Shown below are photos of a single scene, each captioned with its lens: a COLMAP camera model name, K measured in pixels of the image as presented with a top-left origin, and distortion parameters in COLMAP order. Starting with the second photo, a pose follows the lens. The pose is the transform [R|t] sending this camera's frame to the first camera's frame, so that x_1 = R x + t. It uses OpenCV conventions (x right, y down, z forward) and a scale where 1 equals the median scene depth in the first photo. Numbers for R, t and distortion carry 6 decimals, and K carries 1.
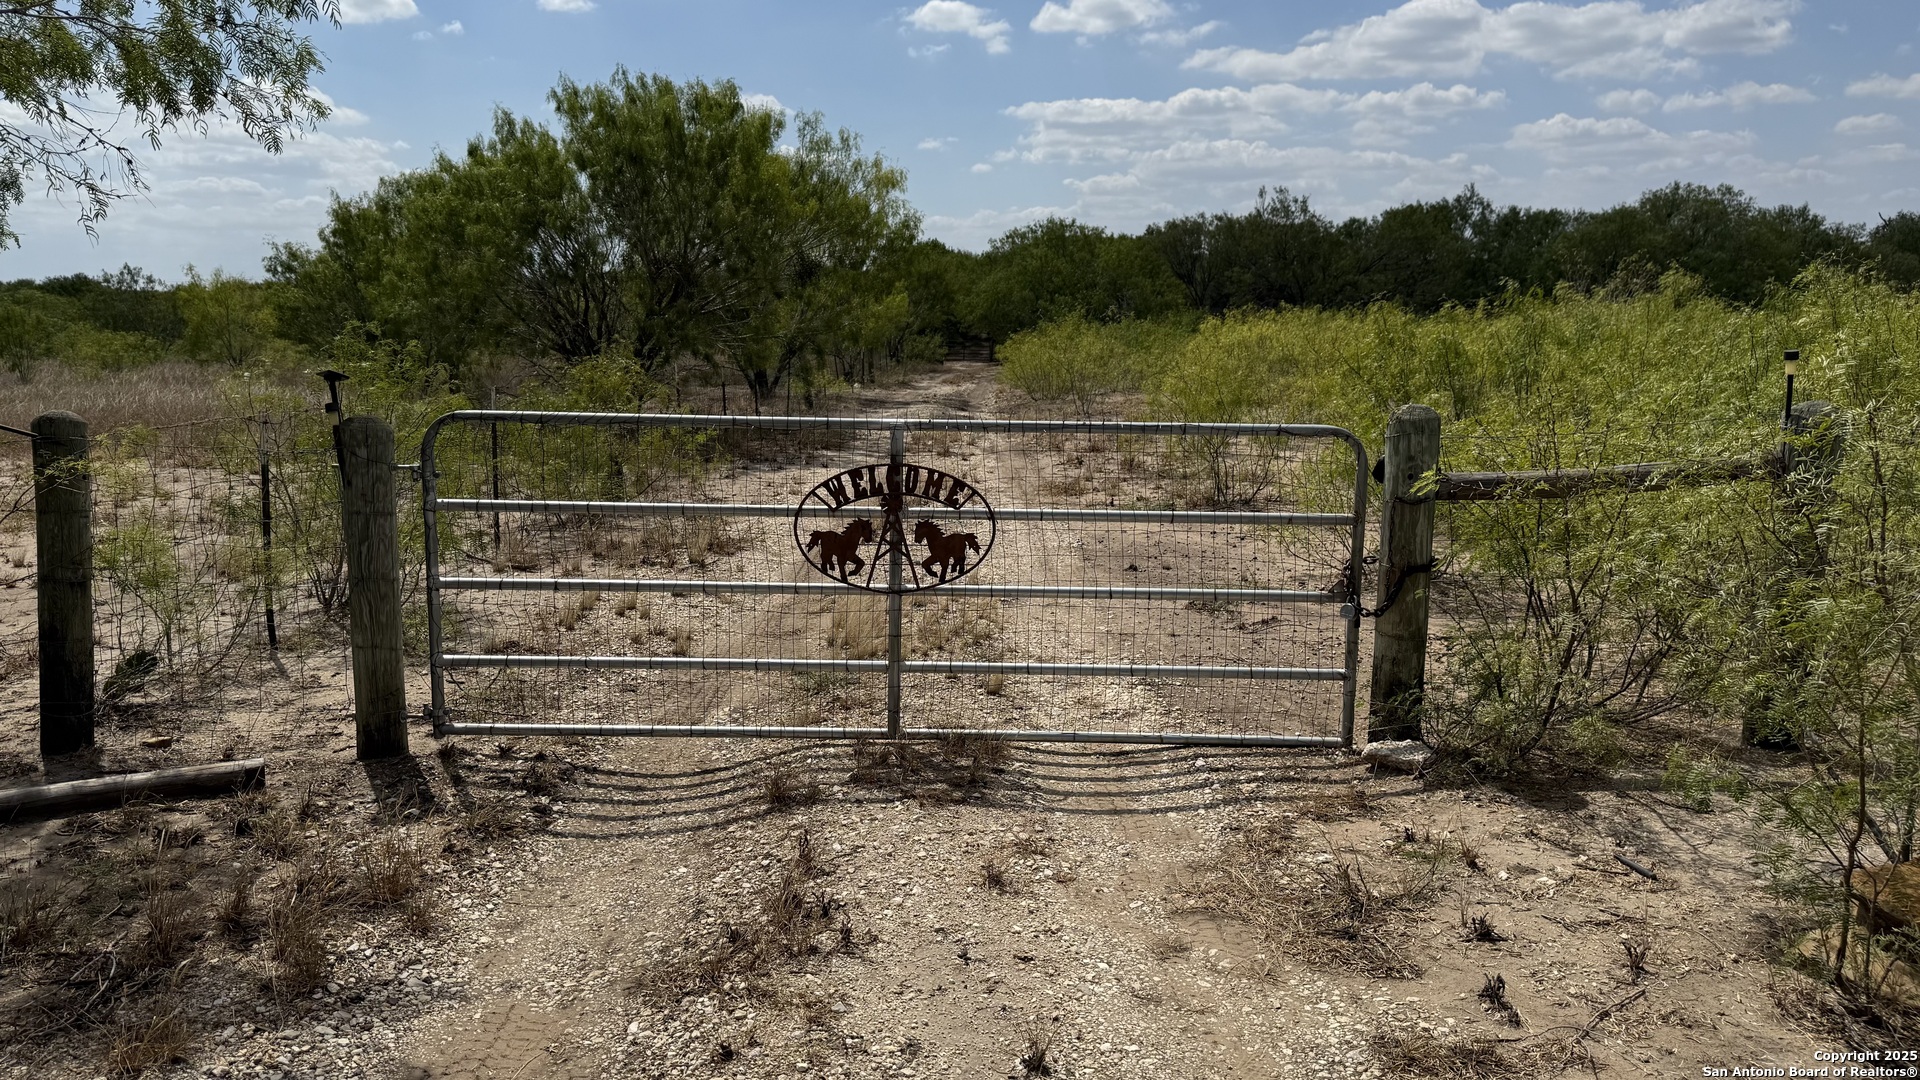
lens RADIAL K [[1341.5, 0, 956.6], [0, 1341.5, 634.7], [0, 0, 1]] dist [0.001408, -0.002167]
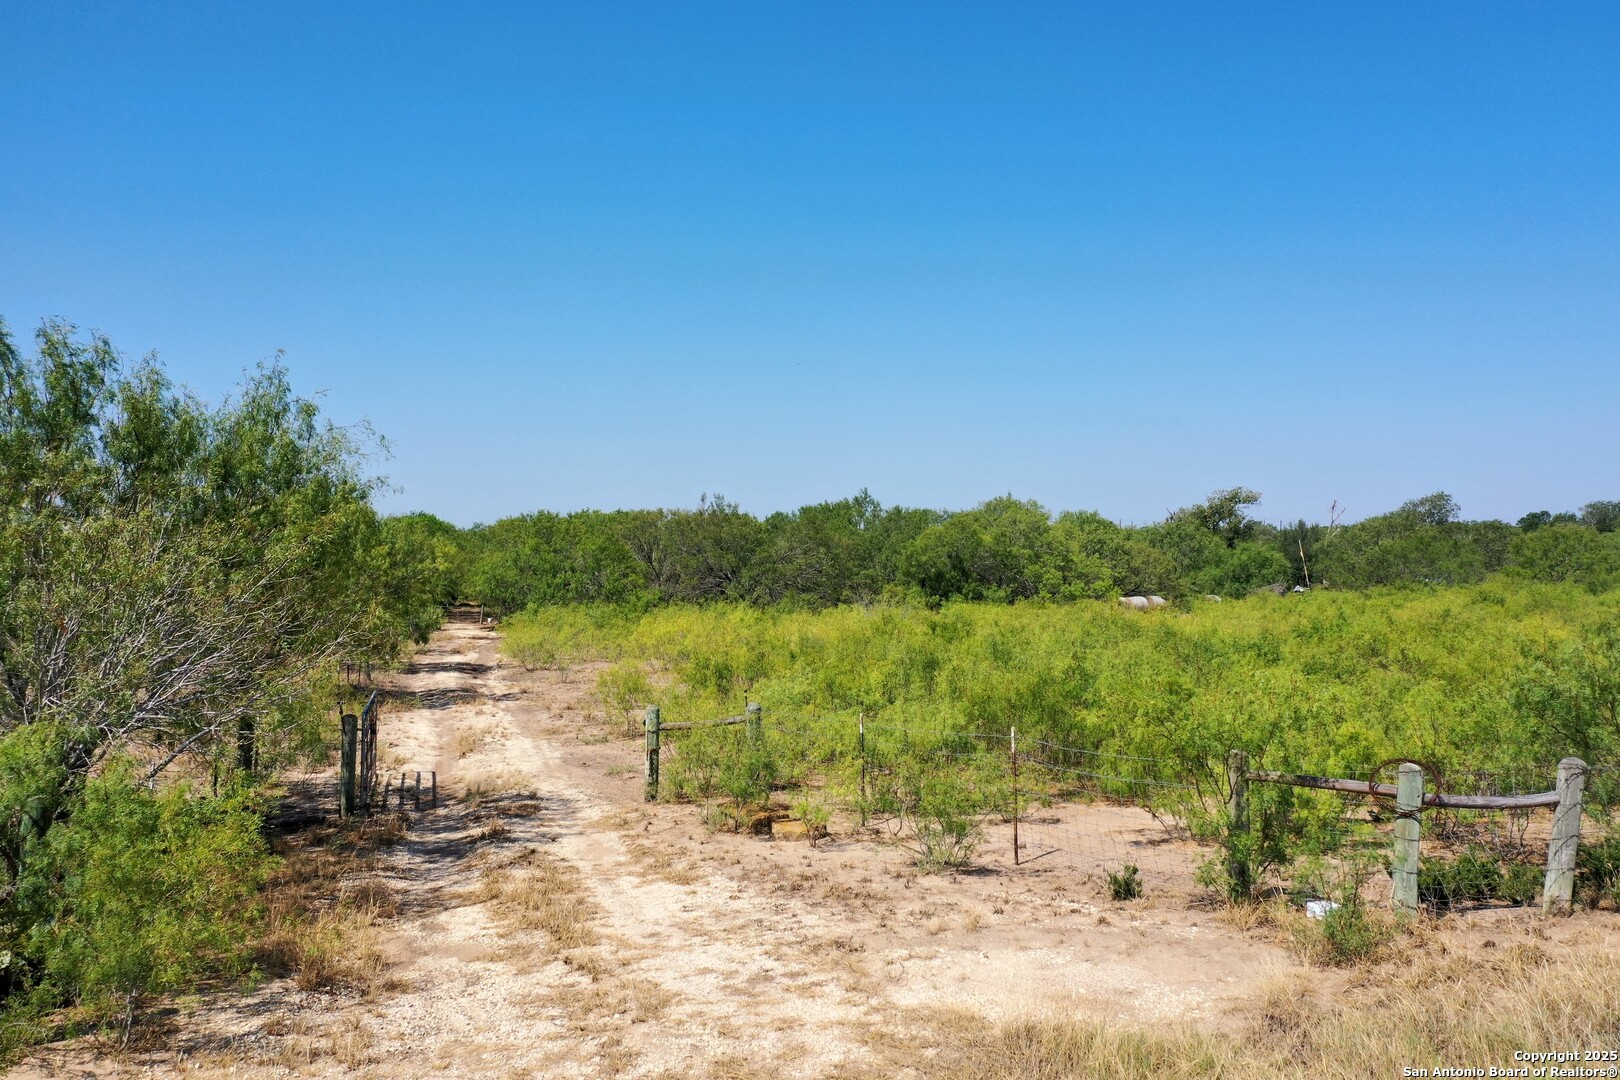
lens RADIAL K [[1311.4, 0, 810.0], [0, 1311.4, 540.0], [0, 0, 1]] dist [0.292814, -0.000140]
pose [[0.962093, 0.021486, 0.271875, -0.020570], [0.046008, 0.969817, -0.239453, 0.022689], [-0.268814, 0.242884, 0.932065, -0.215652]]
